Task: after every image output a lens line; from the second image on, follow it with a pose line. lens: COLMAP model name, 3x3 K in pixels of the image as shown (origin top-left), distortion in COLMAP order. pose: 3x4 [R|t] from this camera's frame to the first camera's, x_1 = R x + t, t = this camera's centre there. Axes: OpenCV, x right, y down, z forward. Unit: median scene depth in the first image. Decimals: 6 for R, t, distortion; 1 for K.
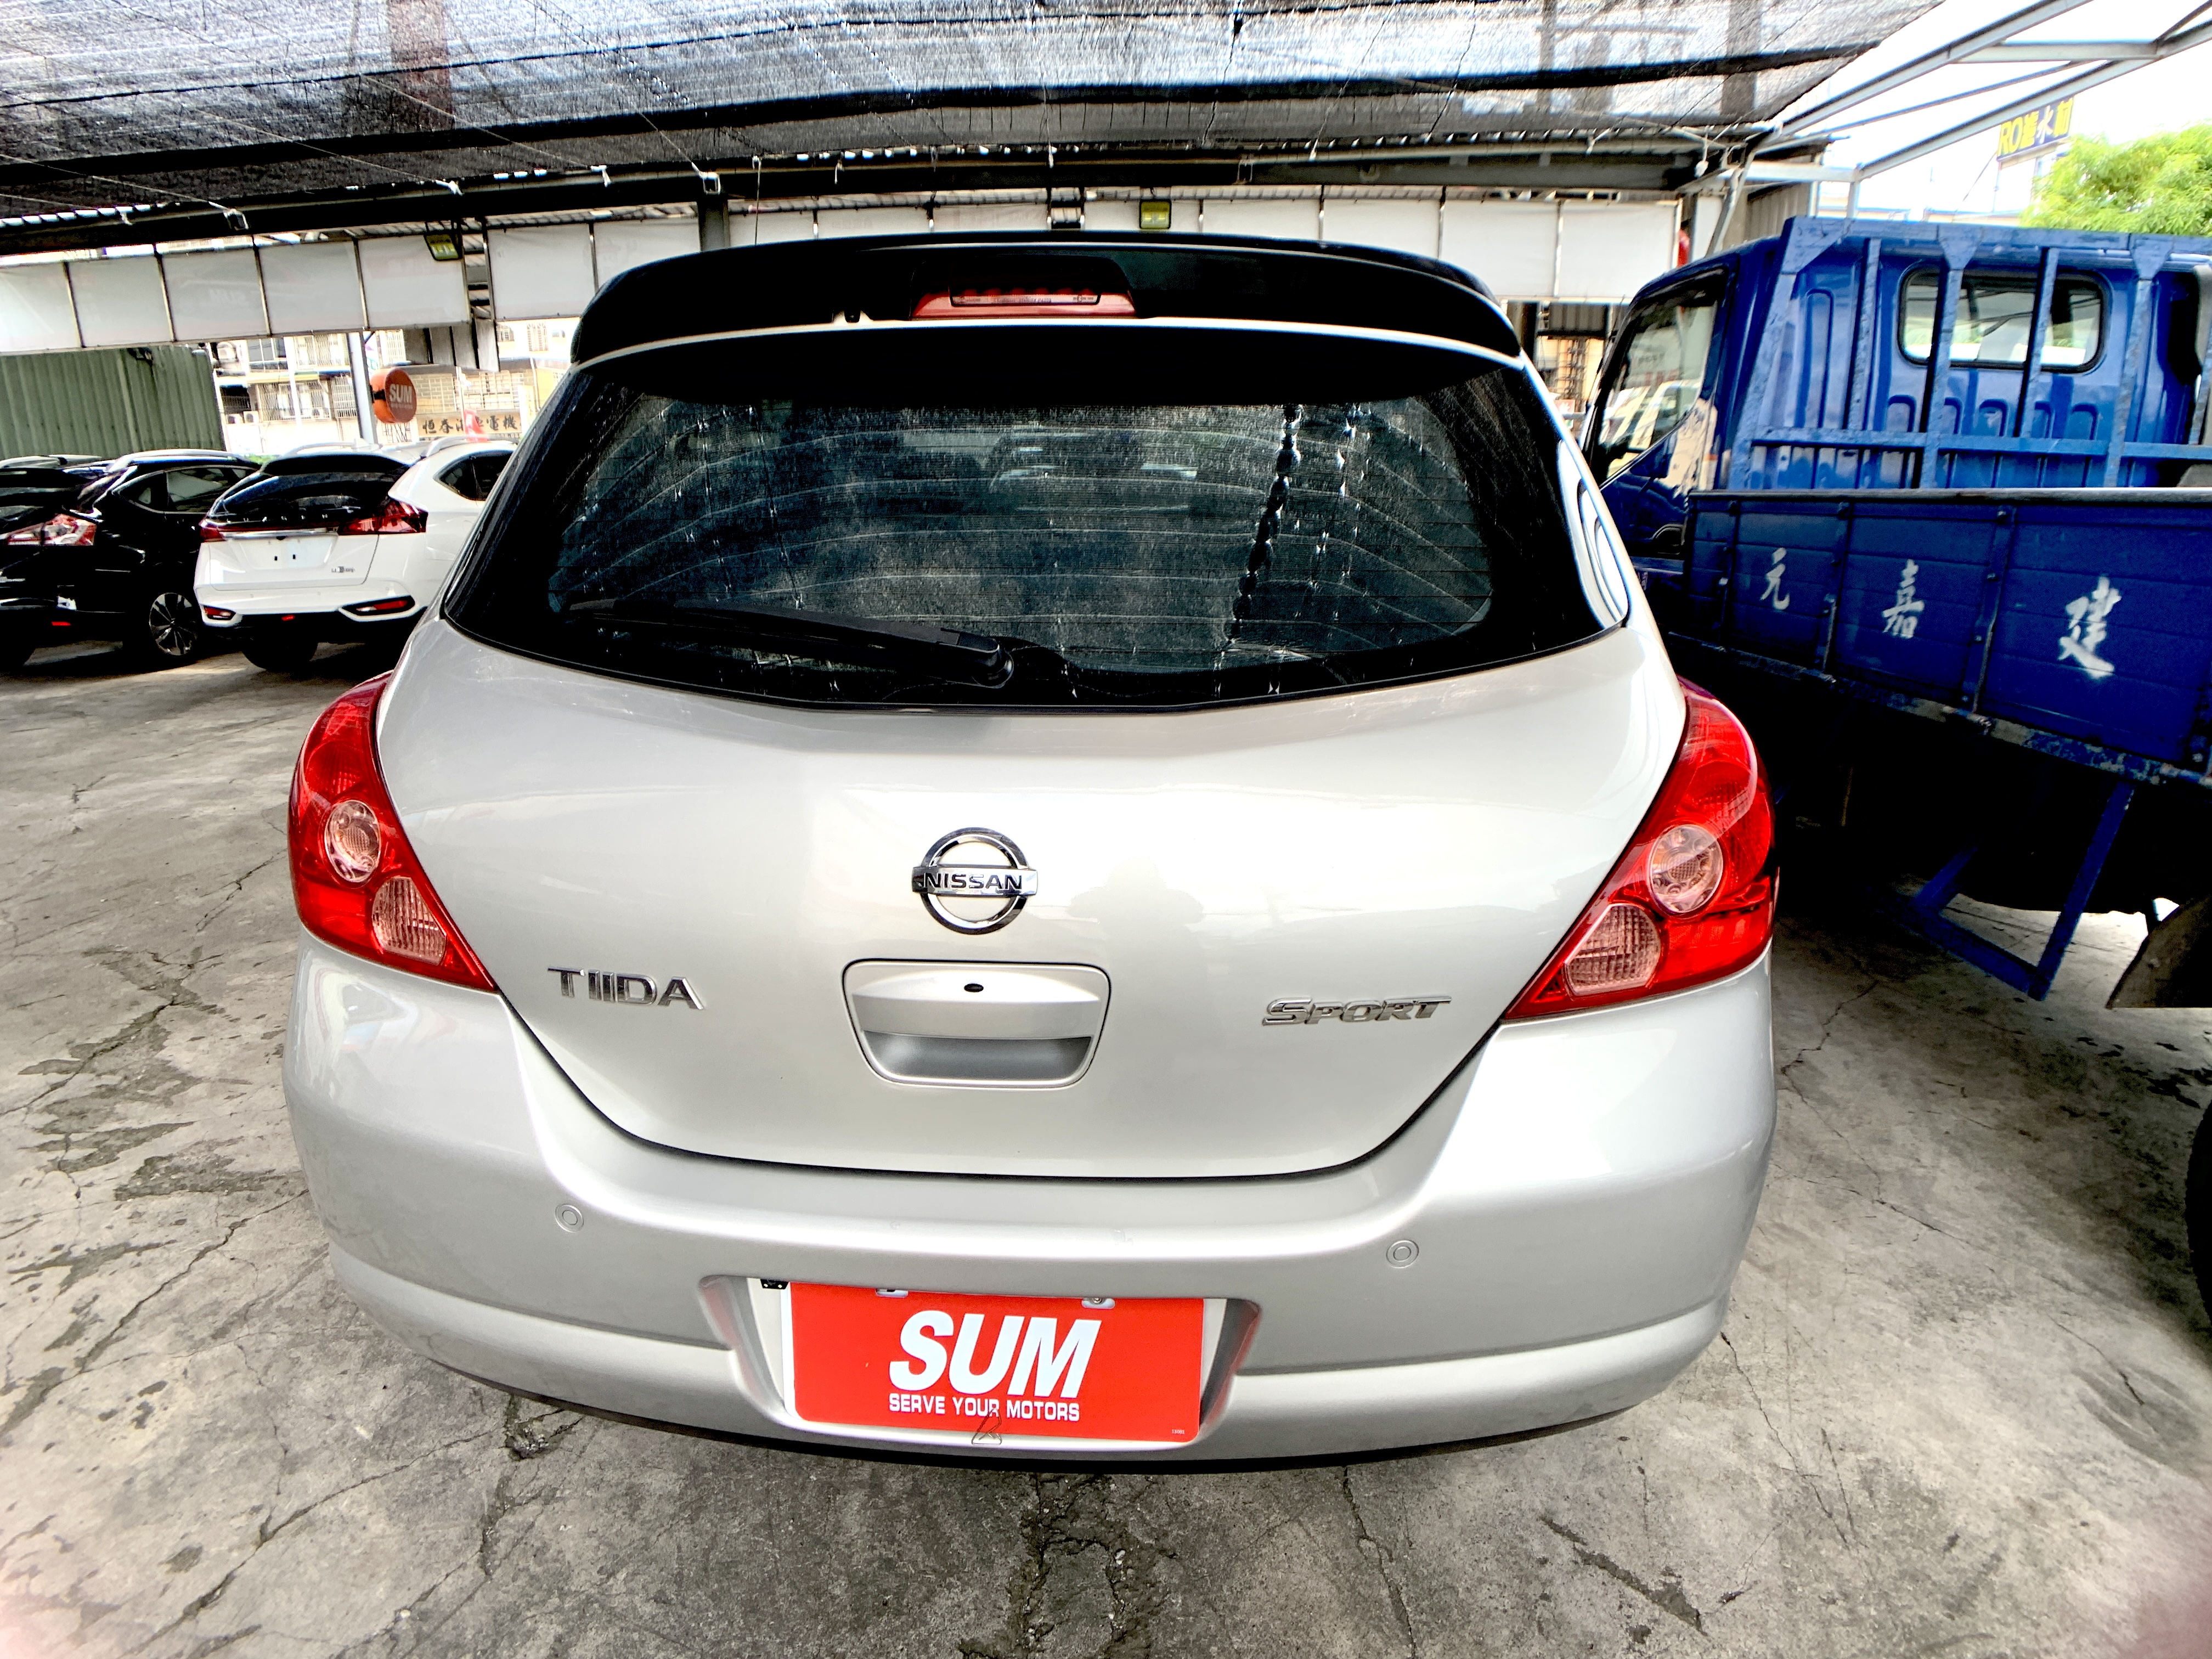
lens RADIAL K [[1701.8, 0, 1106.0], [0, 1701.8, 829.5], [0, 0, 1]] dist [-0.097745, 0.161064]
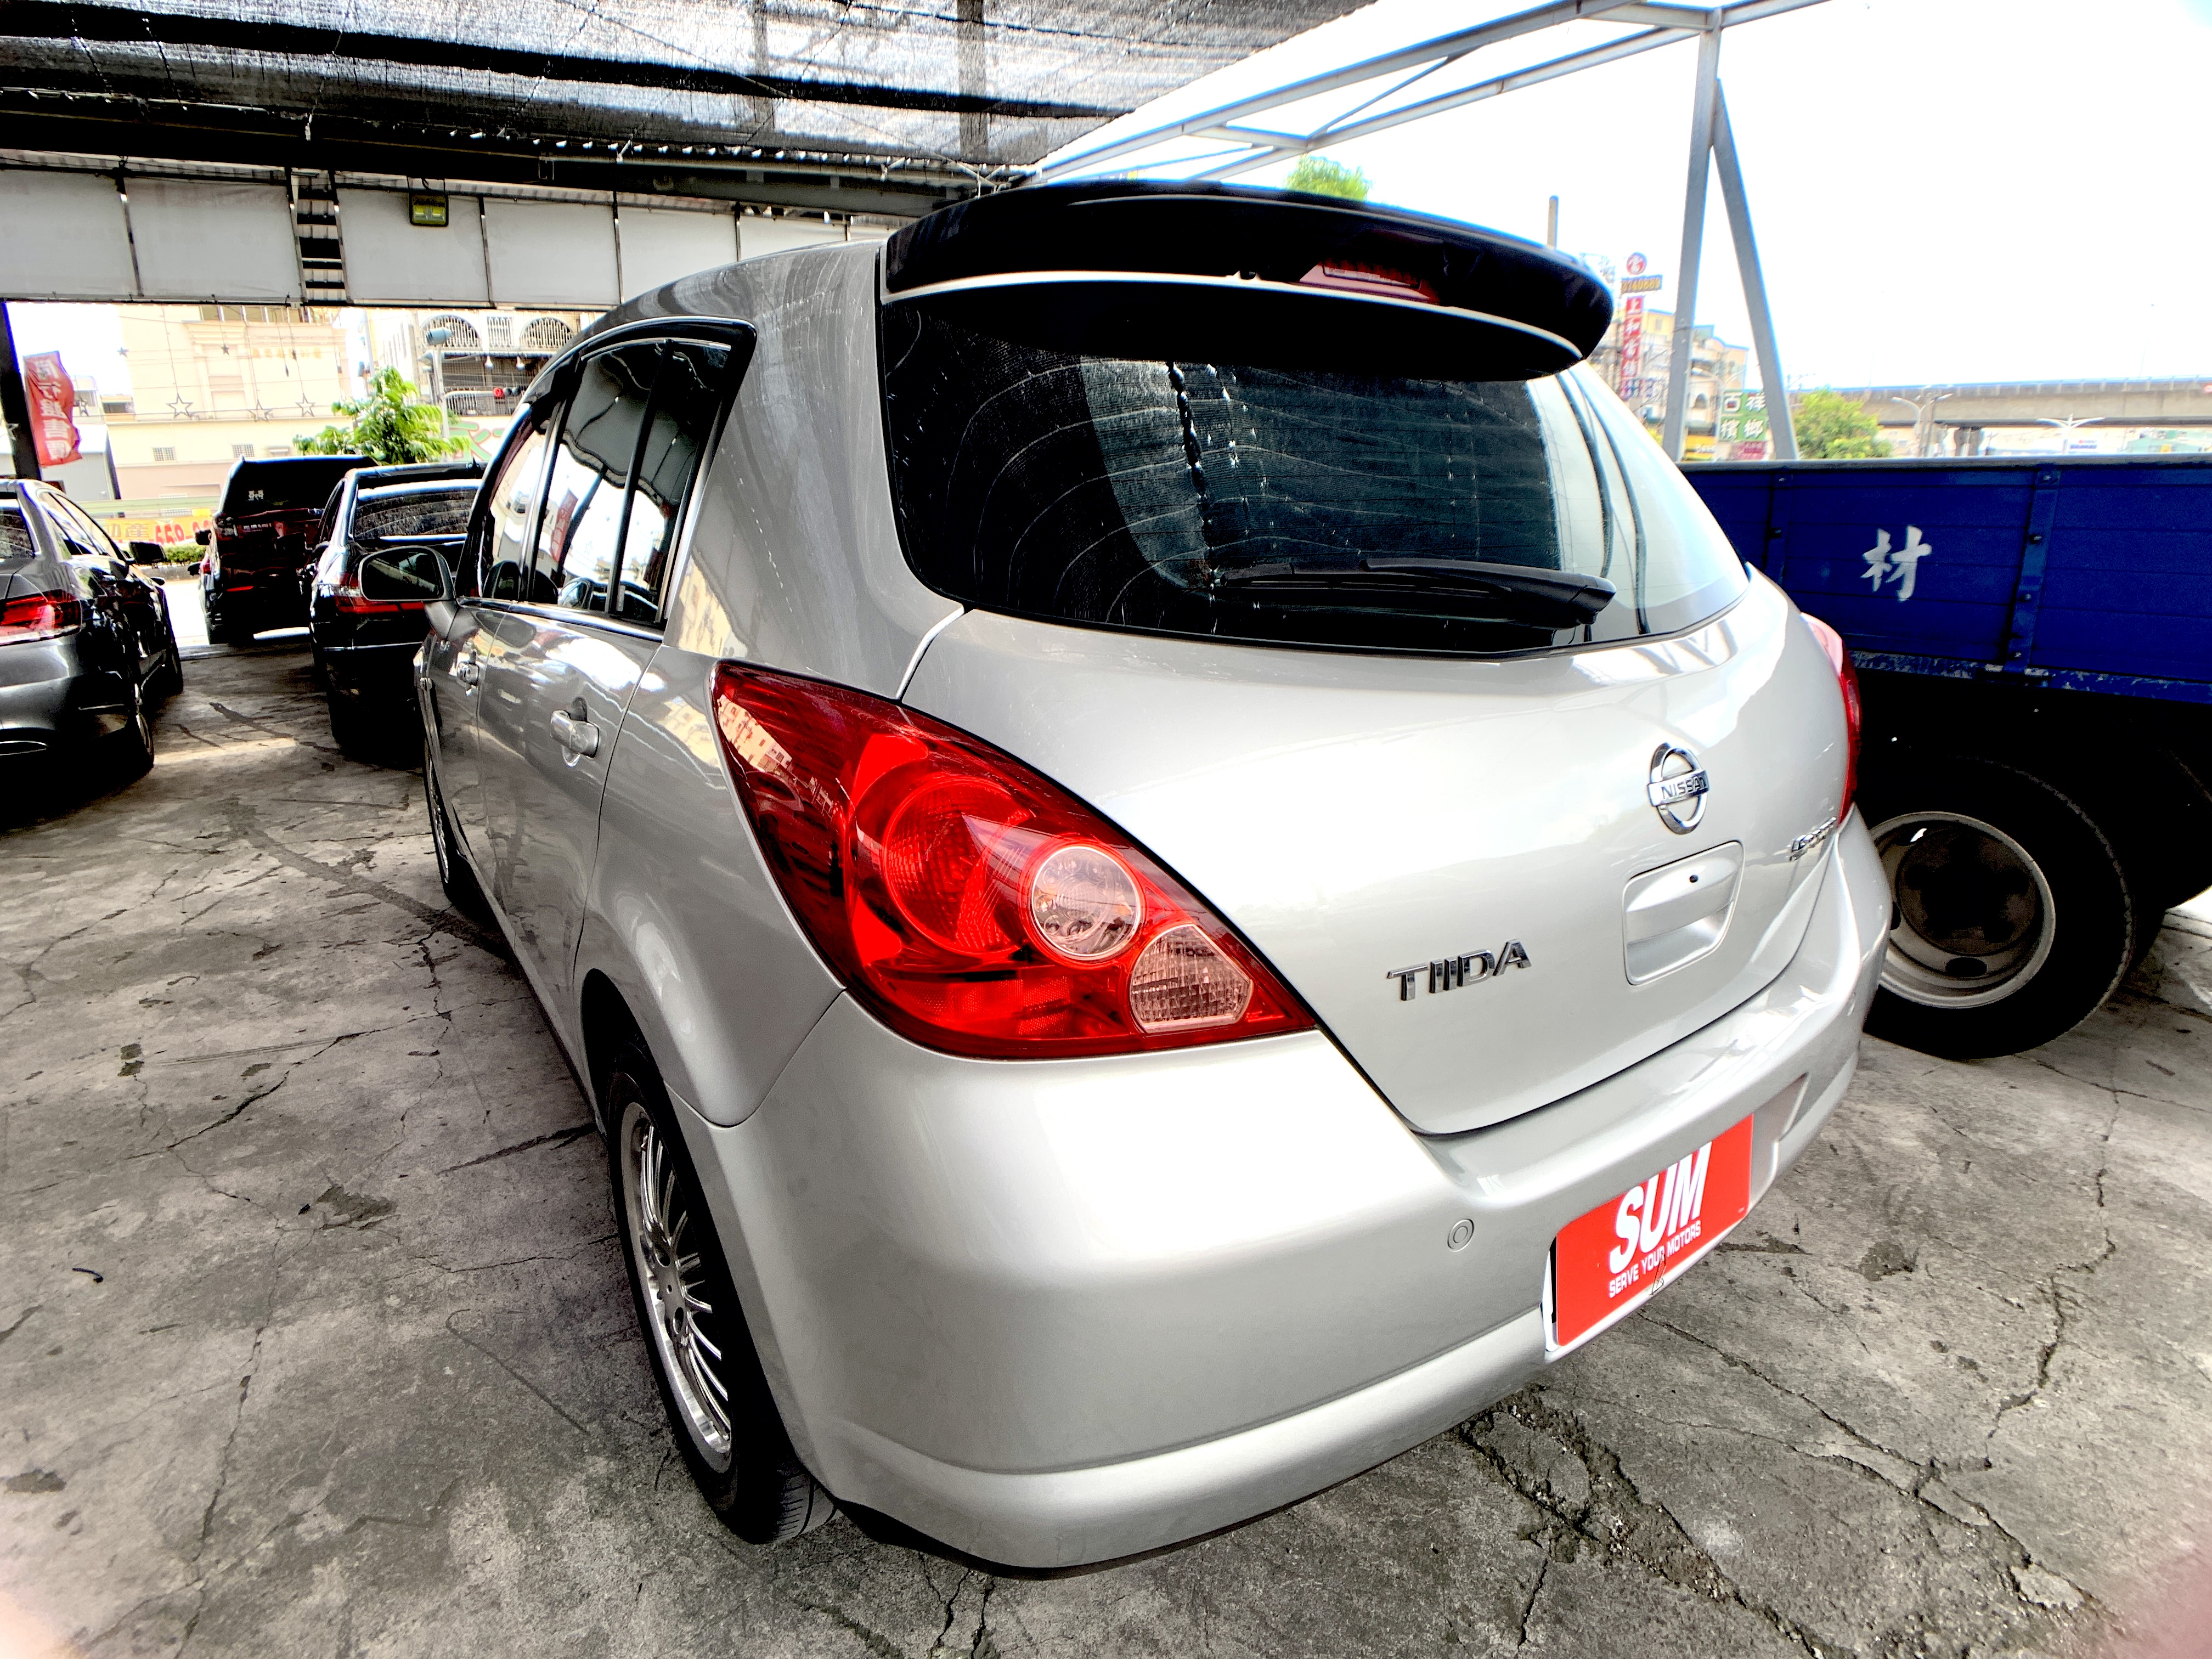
lens RADIAL K [[1660.3, 0, 1114.9], [0, 1660.3, 867.8], [0, 0, 1]] dist [0.019592, -0.012994]
pose [[0.658004, -0.210041, 0.723128, -0.474073], [0.215999, 0.972603, 0.085958, -0.037719], [-0.721370, 0.099634, 0.685345, 0.213006]]
